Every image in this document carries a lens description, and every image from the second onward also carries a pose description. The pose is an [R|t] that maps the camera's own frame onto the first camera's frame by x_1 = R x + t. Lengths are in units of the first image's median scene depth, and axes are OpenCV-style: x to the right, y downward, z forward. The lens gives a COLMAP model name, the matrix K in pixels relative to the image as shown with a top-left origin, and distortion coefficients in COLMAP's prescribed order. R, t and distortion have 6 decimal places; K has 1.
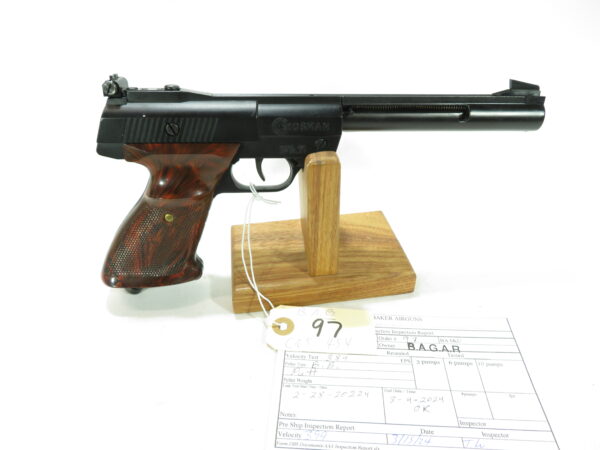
lens RADIAL K [[426.8, 0, 297.2], [0, 426.8, 227.3], [0, 0, 1]] dist [-0.001009, 0.003305]
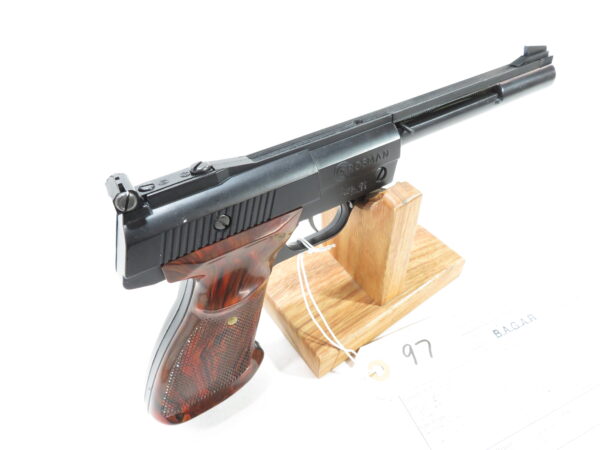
lens RADIAL K [[426.8, 0, 297.2], [0, 426.8, 227.3], [0, 0, 1]] dist [-0.001009, 0.003305]
pose [[0.881021, -0.355487, 0.312140, -0.364914], [0.299414, 0.929844, 0.213870, -0.302911], [-0.366270, -0.094965, 0.925650, 0.244343]]
